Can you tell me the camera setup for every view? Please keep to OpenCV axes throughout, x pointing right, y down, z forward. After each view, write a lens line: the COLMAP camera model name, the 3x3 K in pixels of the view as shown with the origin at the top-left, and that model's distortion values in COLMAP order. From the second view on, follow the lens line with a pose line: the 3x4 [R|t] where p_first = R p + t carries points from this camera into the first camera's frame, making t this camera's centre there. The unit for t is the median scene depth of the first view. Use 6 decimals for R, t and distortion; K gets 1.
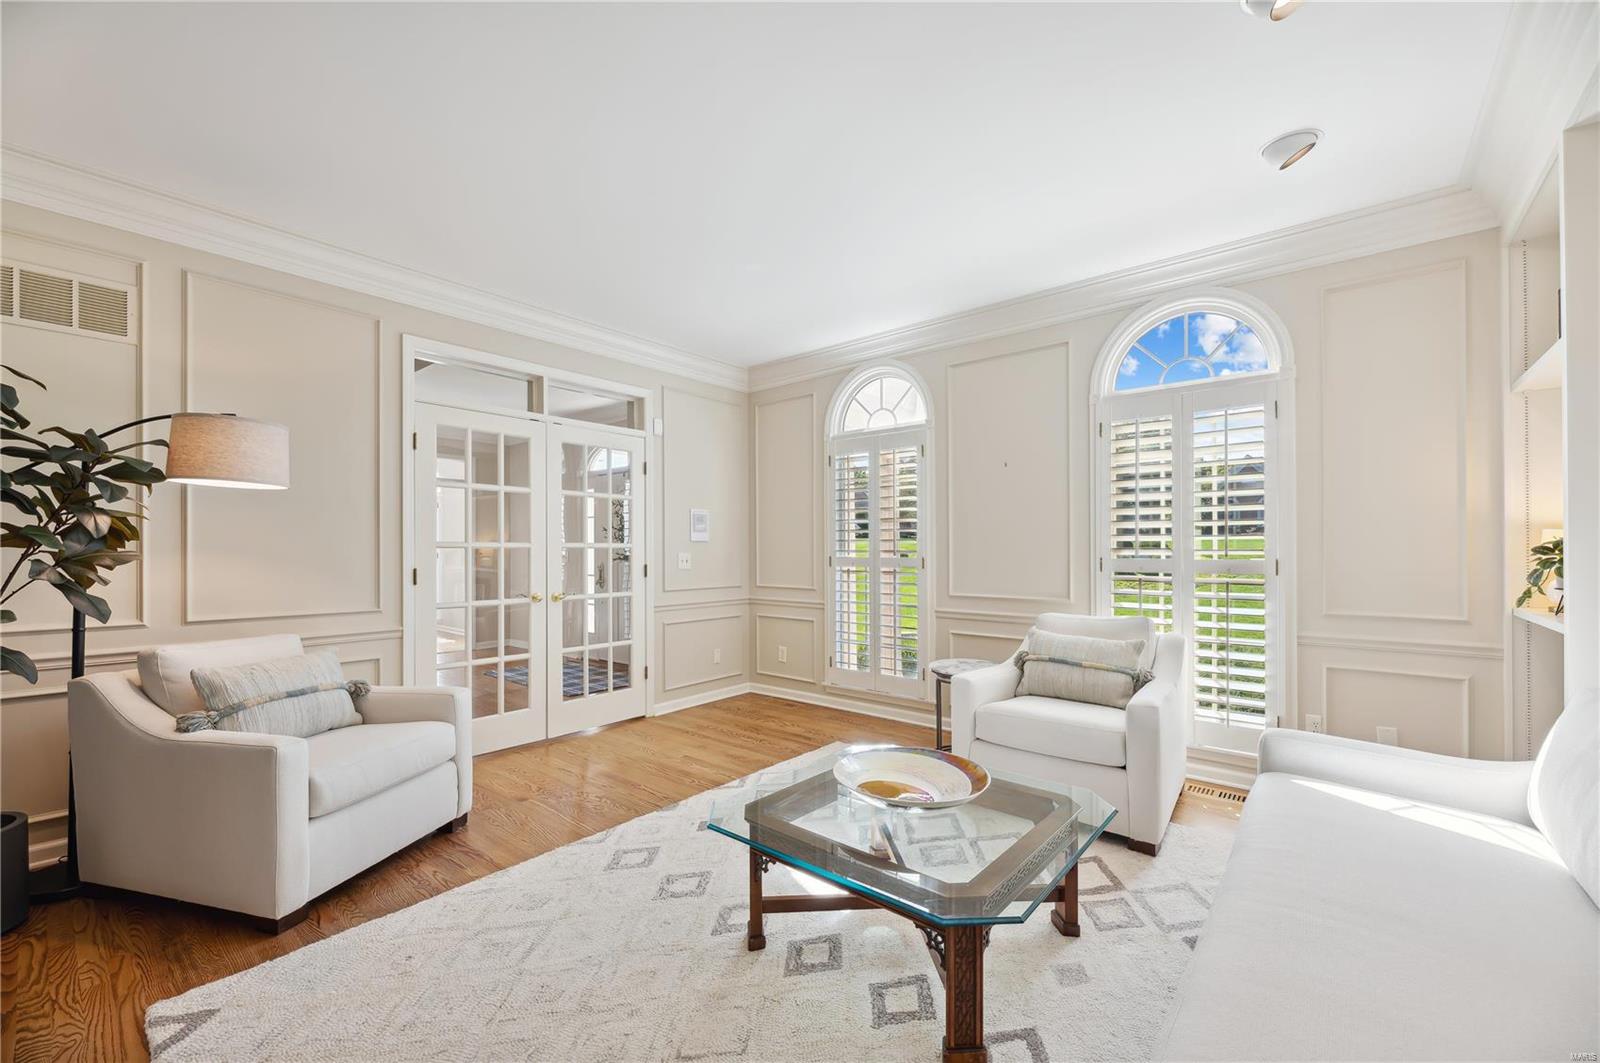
lens RADIAL K [[649.2, 0, 777.7], [0, 649.2, 543.6], [0, 0, 1]] dist [0.000580, 0.000071]
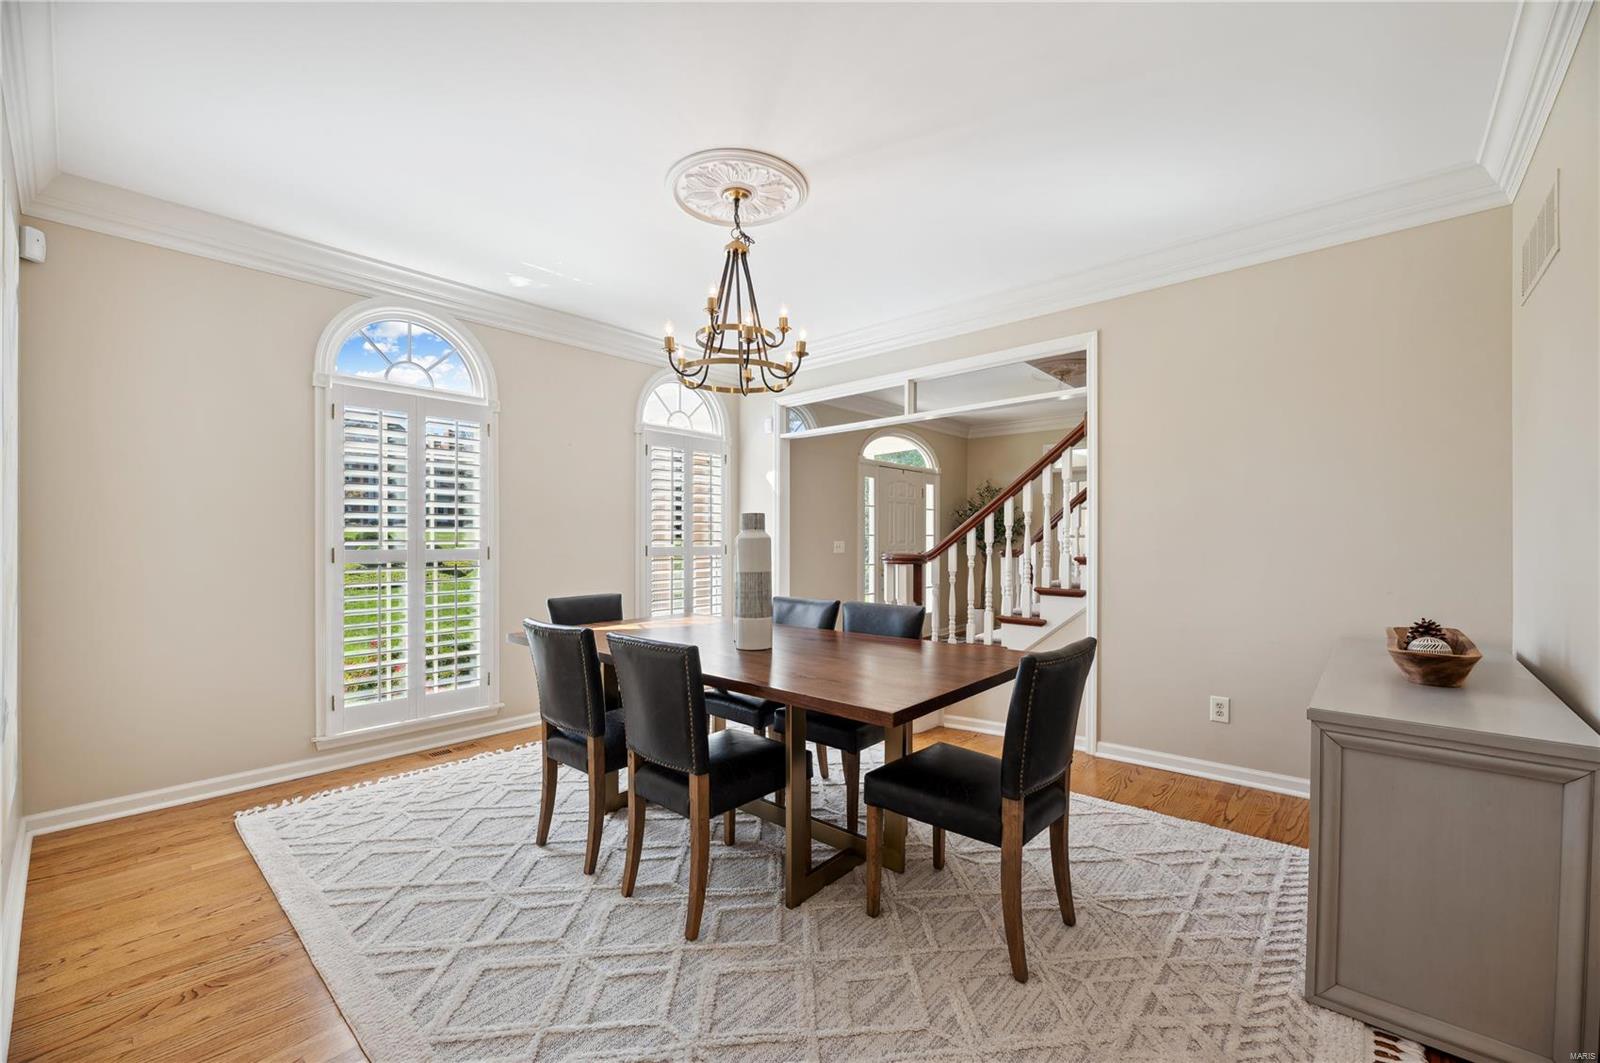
lens RADIAL K [[649.2, 0, 777.7], [0, 649.2, 543.6], [0, 0, 1]] dist [0.000580, 0.000071]
pose [[0.022633, -0.007208, 0.999718, -0.913192], [-0.004903, 0.999961, 0.007320, 0.007513], [-0.999732, -0.005067, 0.022596, 0.775605]]
